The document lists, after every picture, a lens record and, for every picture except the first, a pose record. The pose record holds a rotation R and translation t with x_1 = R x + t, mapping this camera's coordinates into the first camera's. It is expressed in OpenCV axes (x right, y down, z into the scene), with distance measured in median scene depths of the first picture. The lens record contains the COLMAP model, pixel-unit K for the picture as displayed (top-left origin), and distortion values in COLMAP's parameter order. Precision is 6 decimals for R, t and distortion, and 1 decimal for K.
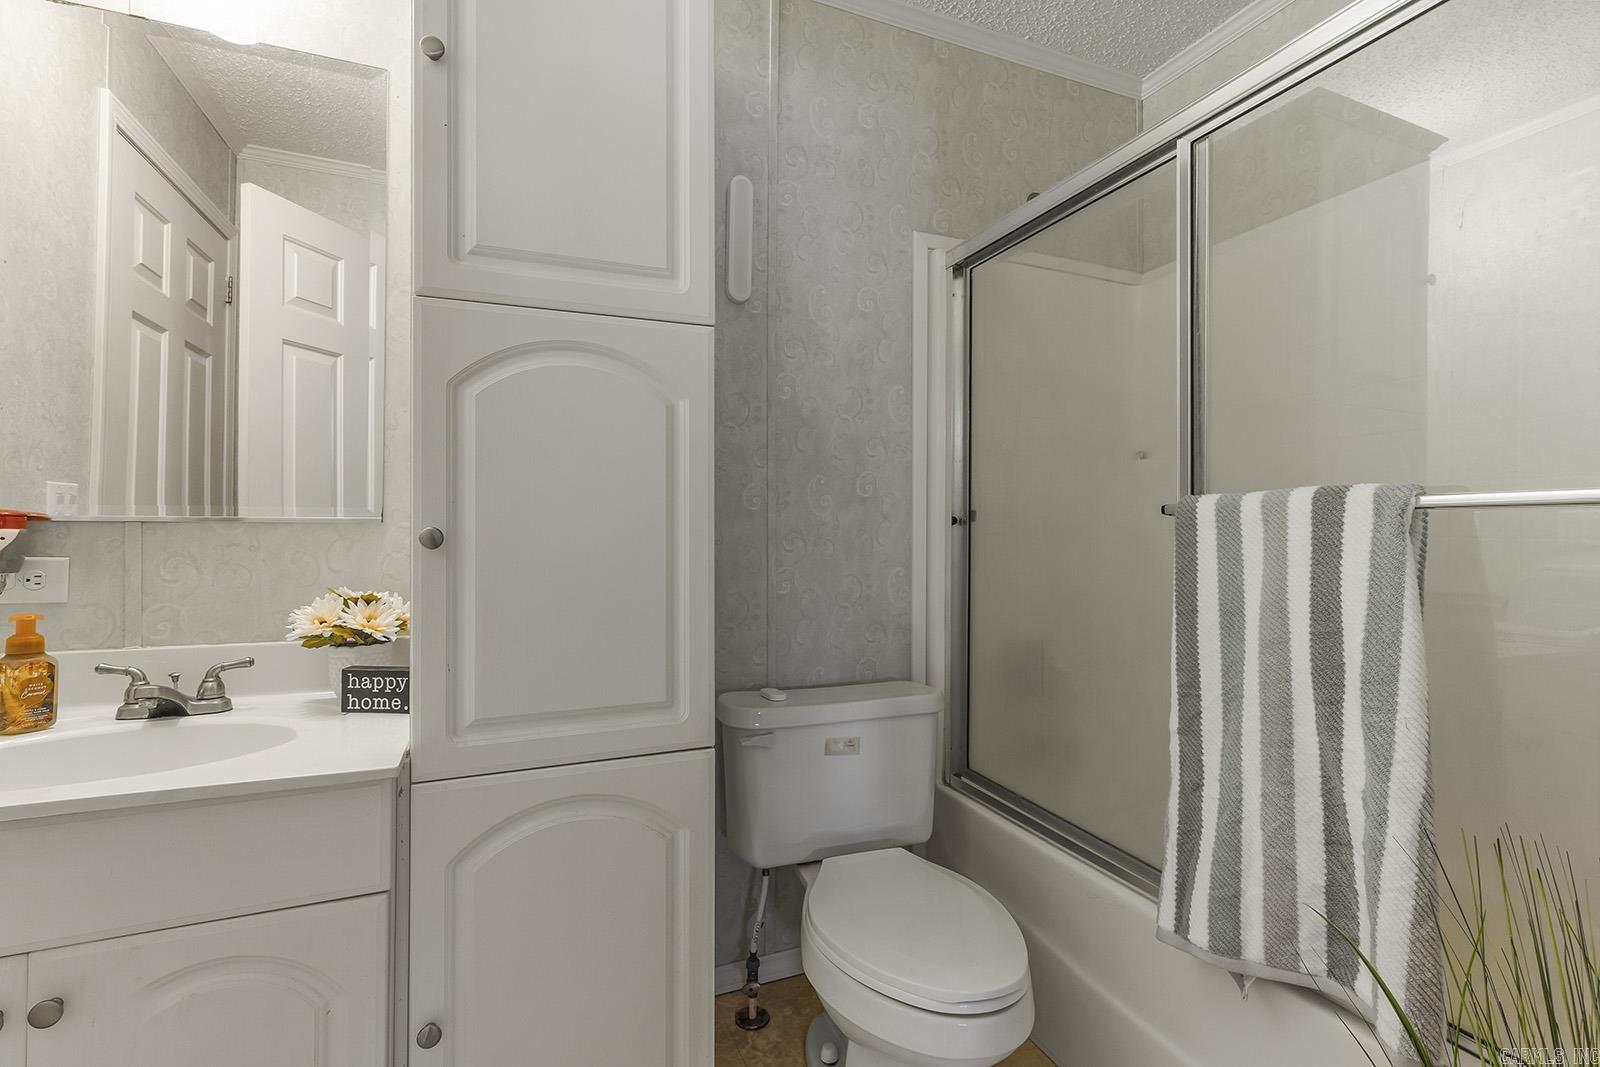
lens RADIAL K [[731.6, 0, 786.8], [0, 731.6, 533.7], [0, 0, 1]] dist [0.008545, -0.001943]
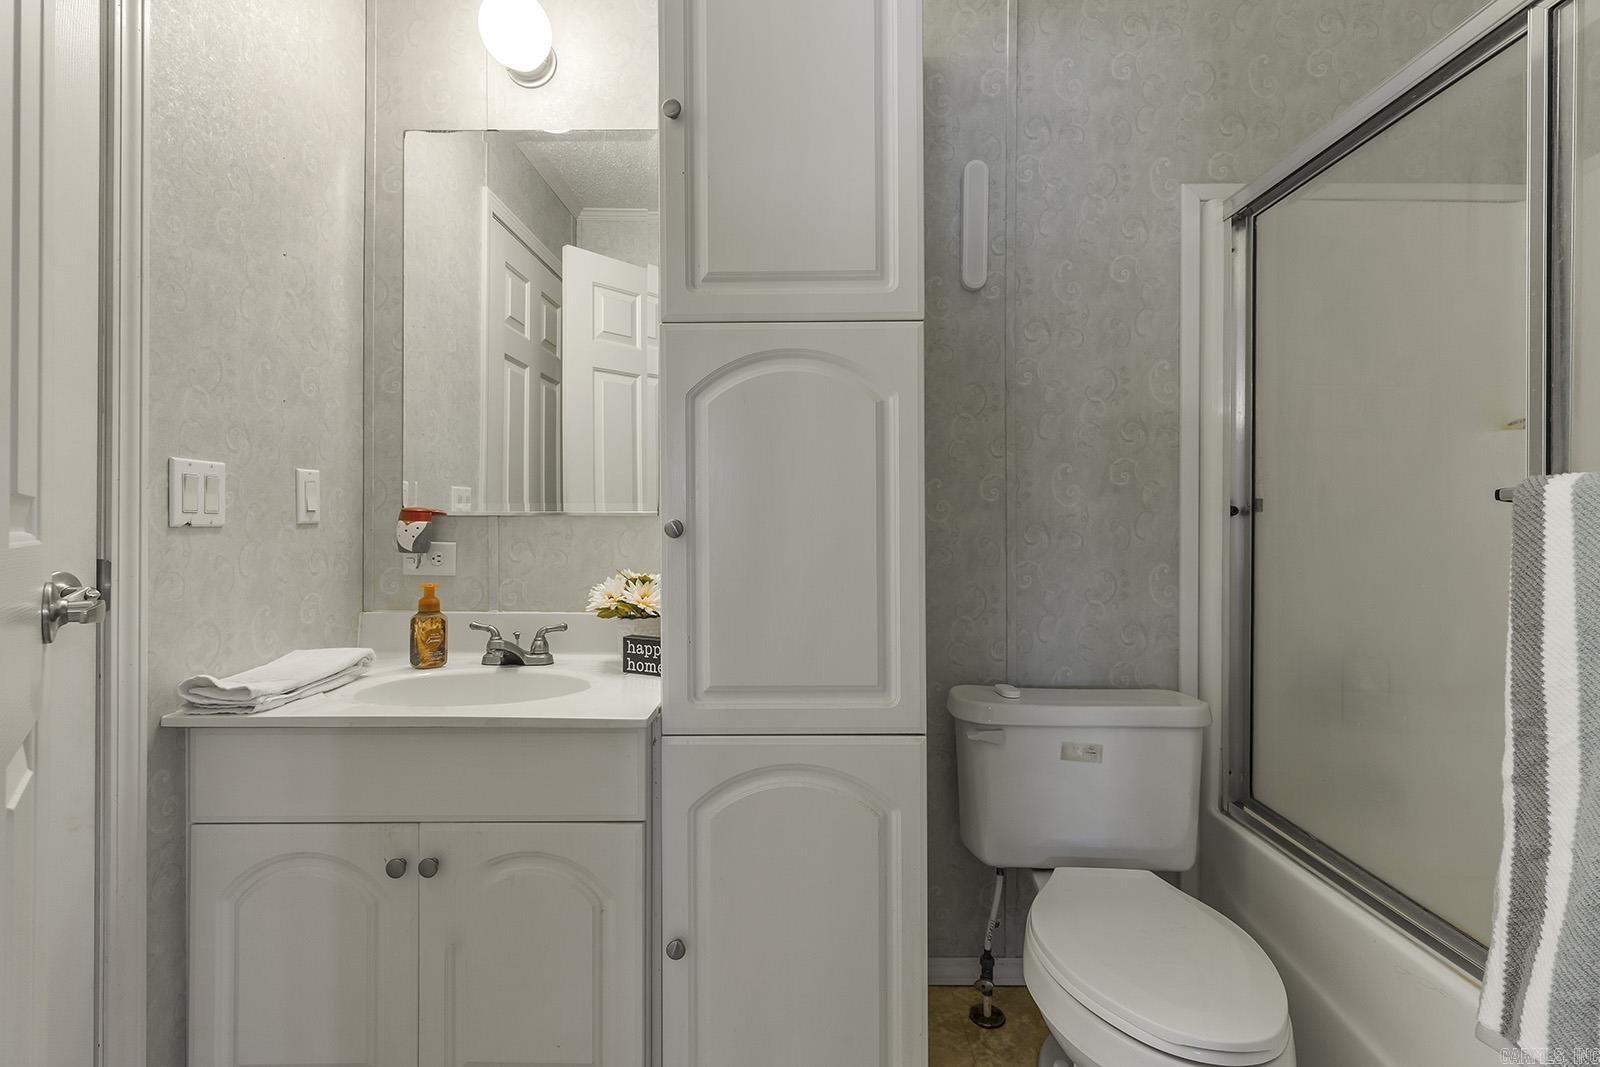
lens RADIAL K [[731.6, 0, 785.1], [0, 731.6, 536.1], [0, 0, 1]] dist [0.008545, -0.001943]
pose [[0.923032, 0.006344, -0.384671, 0.099432], [-0.001311, 0.999910, 0.013346, 0.001523], [0.384721, -0.011814, 0.922957, -0.011089]]
